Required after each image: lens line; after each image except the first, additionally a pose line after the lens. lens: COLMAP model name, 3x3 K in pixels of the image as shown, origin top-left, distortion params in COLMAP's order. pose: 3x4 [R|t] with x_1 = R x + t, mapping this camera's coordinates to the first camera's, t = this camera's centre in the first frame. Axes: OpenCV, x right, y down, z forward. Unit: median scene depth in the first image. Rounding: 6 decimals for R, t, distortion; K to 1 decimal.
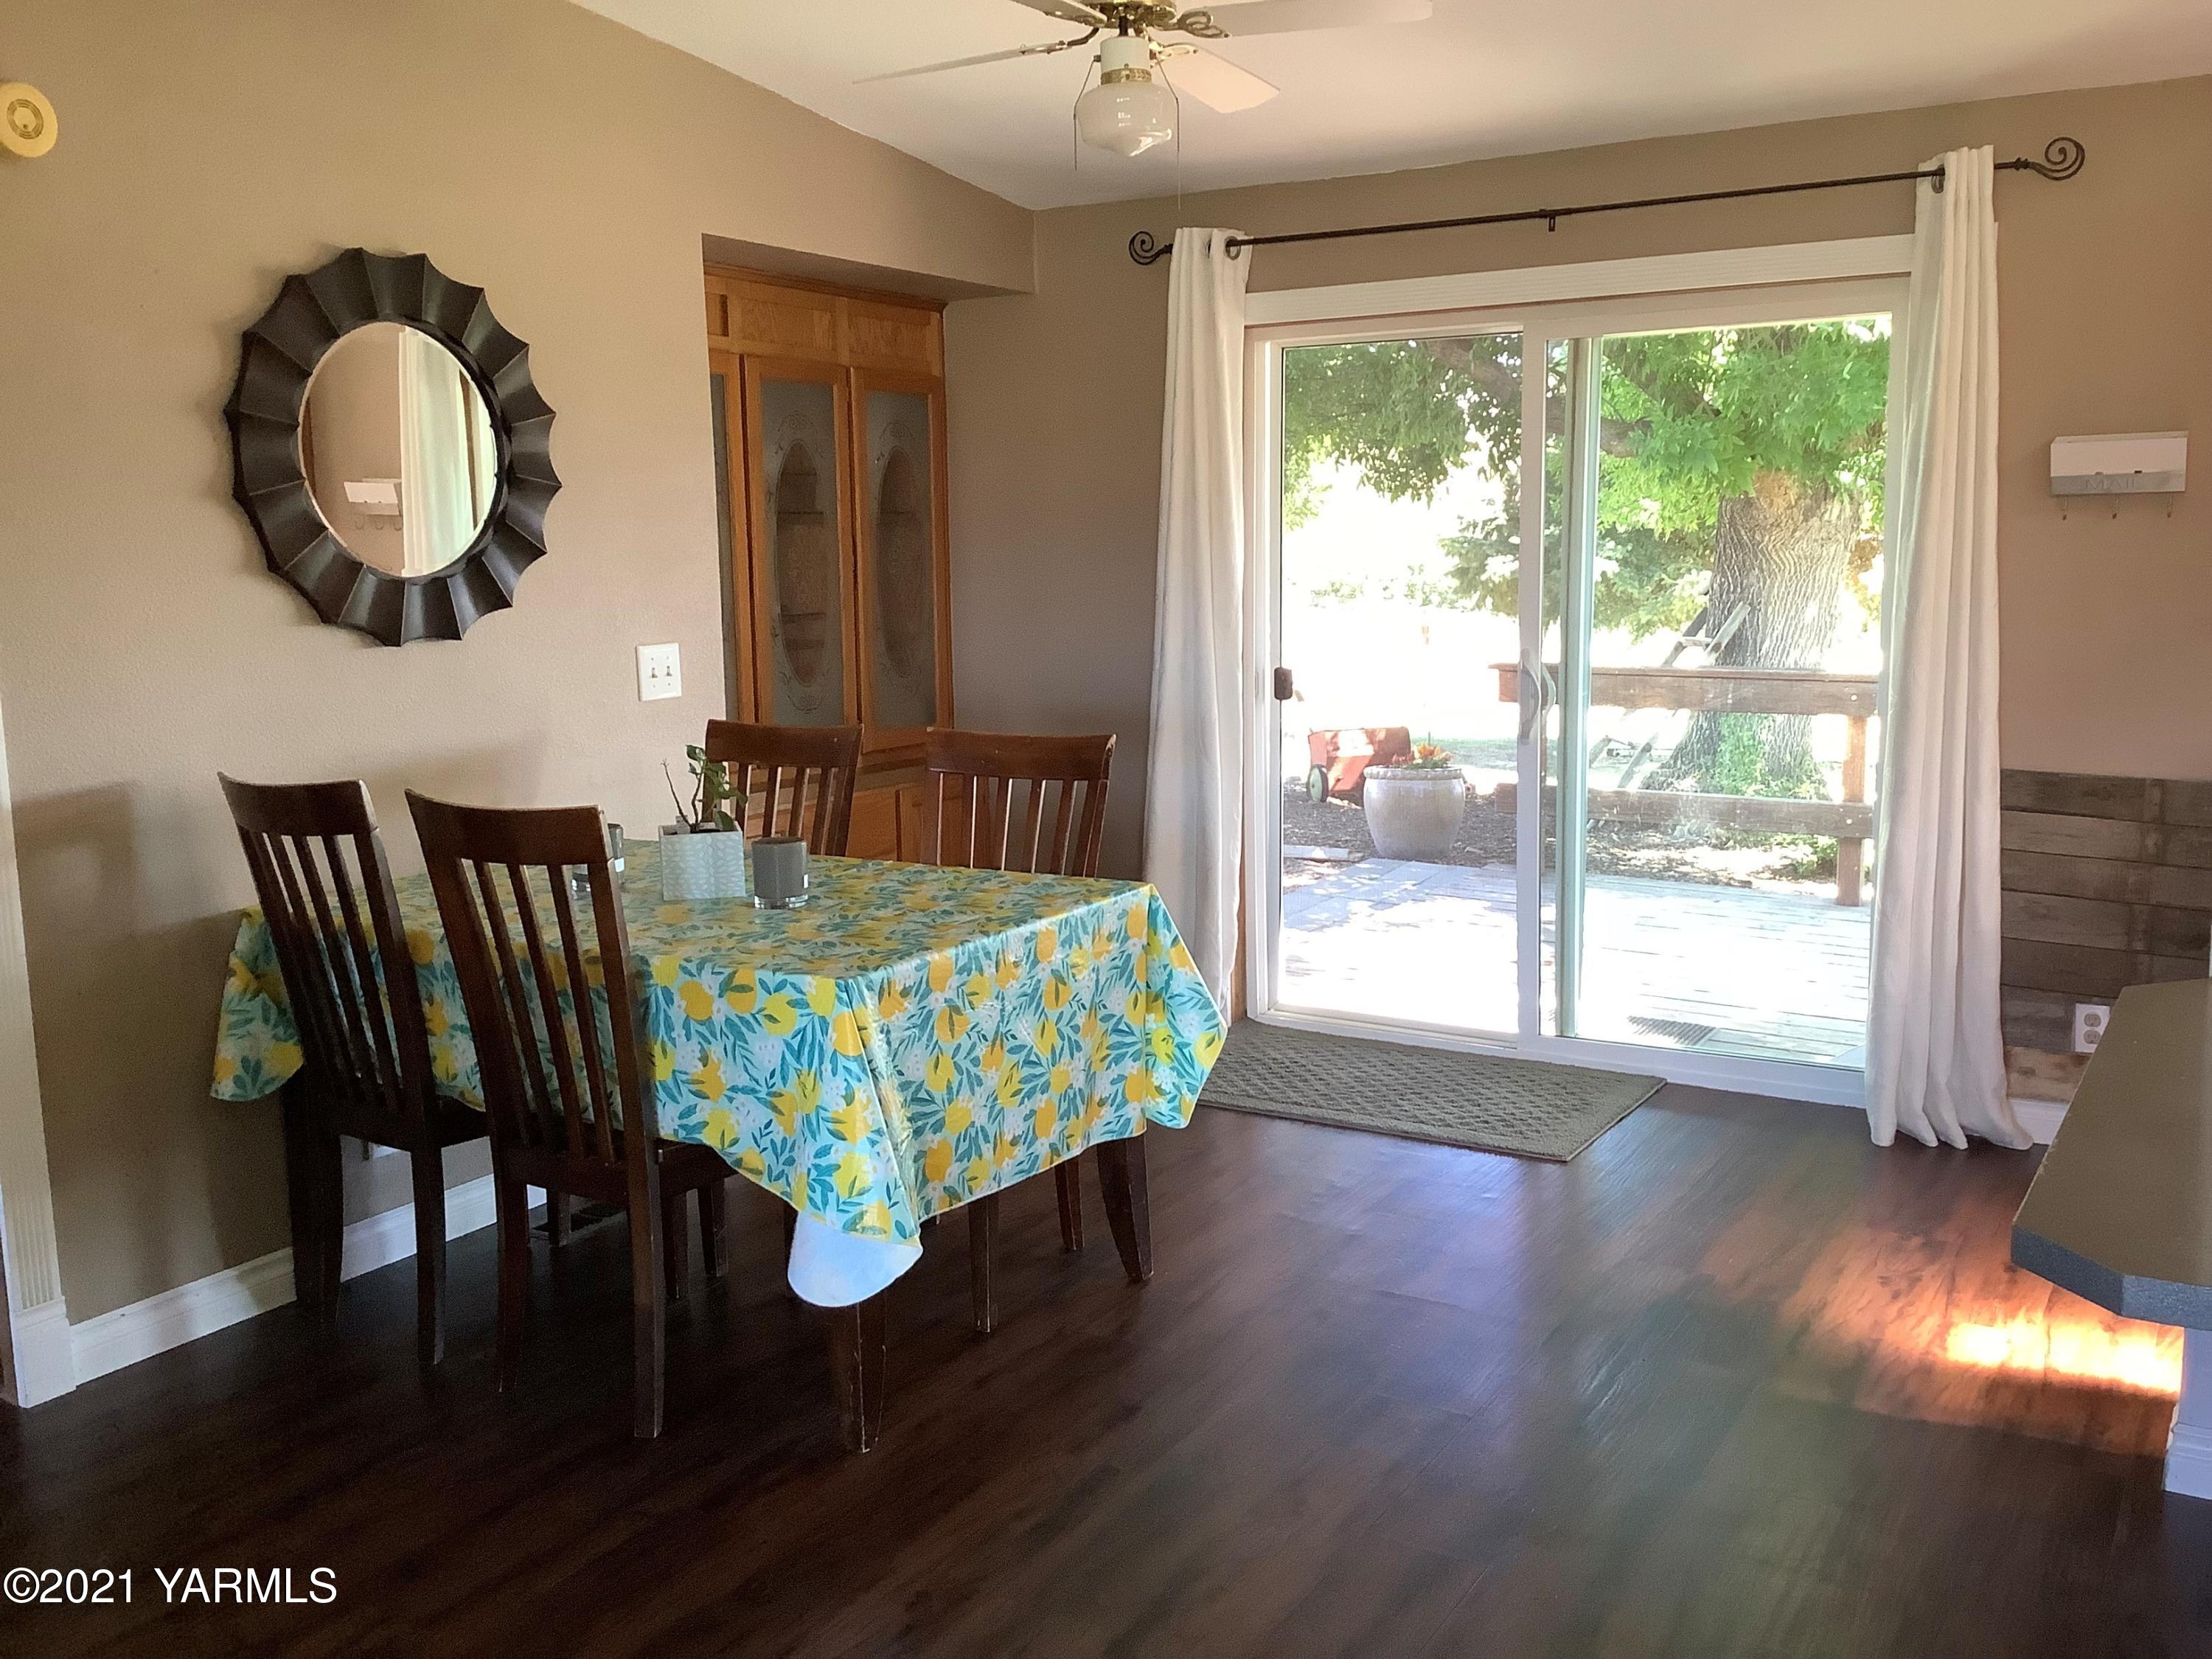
lens RADIAL K [[1890.8, 0, 1106.0], [0, 1890.8, 829.5], [0, 0, 1]] dist [0.020412, 0.003301]
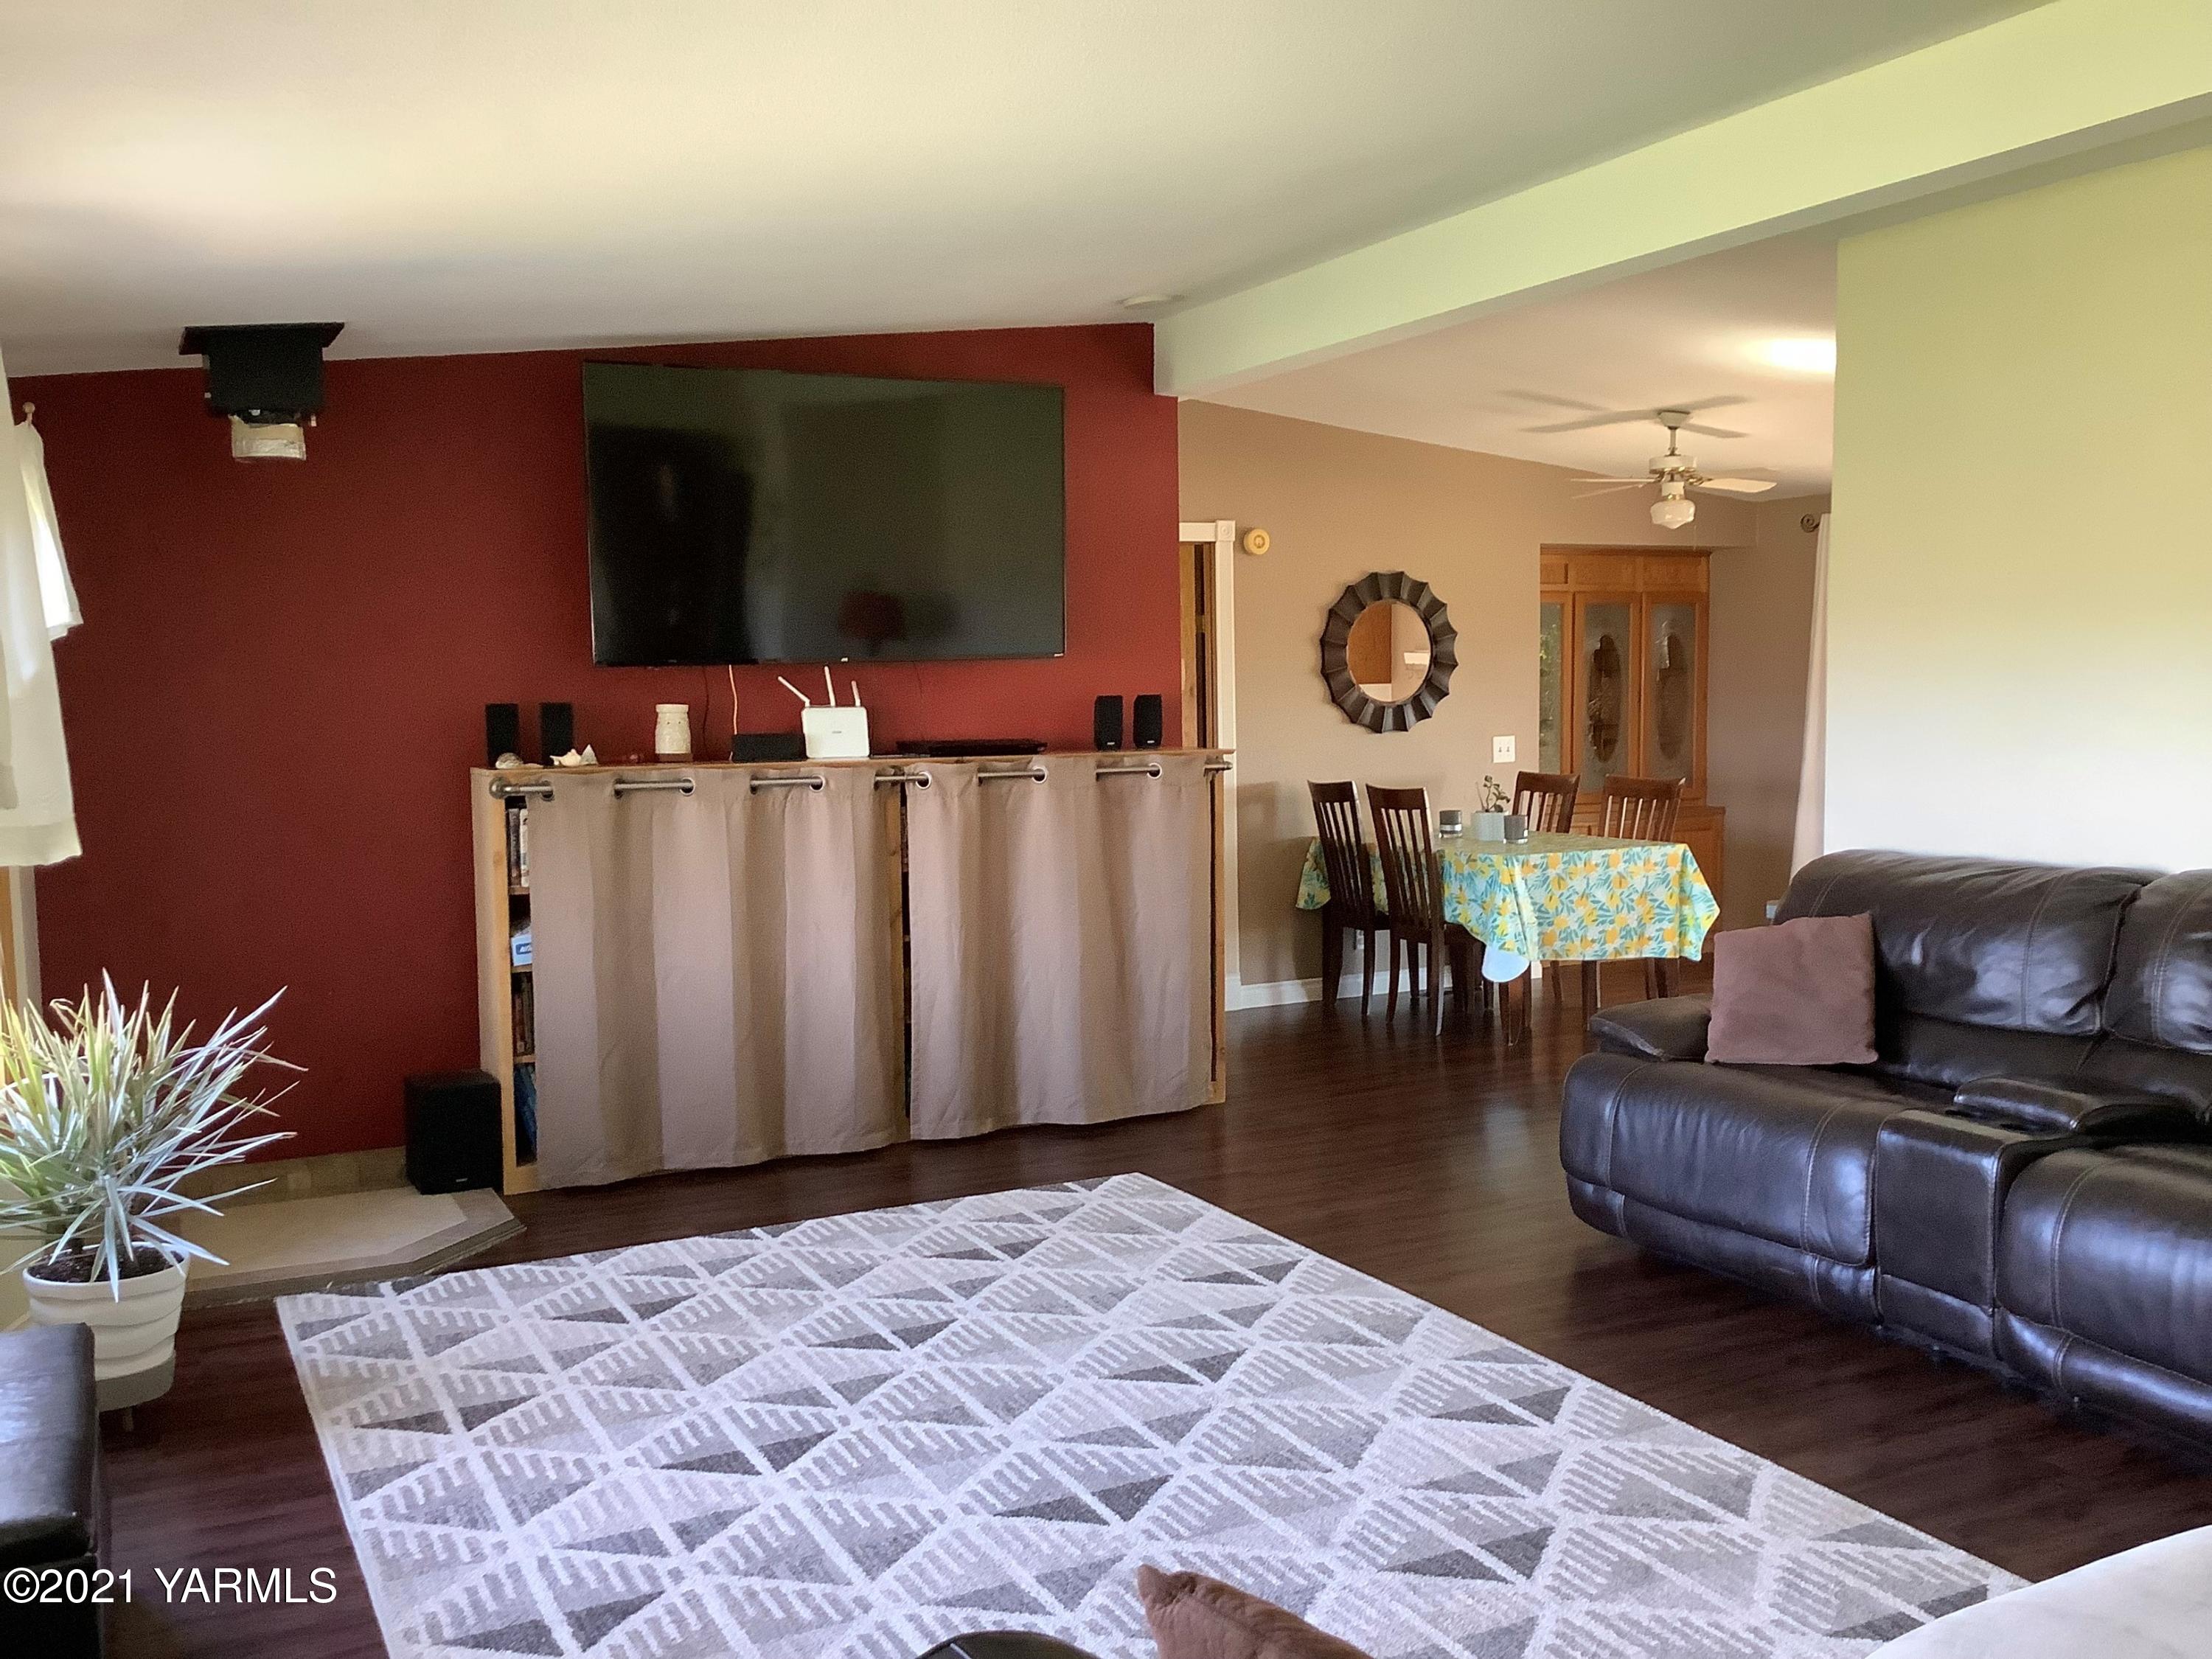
lens RADIAL K [[1971.5, 0, 1106.0], [0, 1971.5, 829.5], [0, 0, 1]] dist [0.153611, -0.006360]
pose [[0.834910, 0.040795, -0.548873, 0.758430], [-0.078964, 0.995811, -0.046101, 0.177320], [0.544693, 0.081832, 0.834633, -1.344683]]
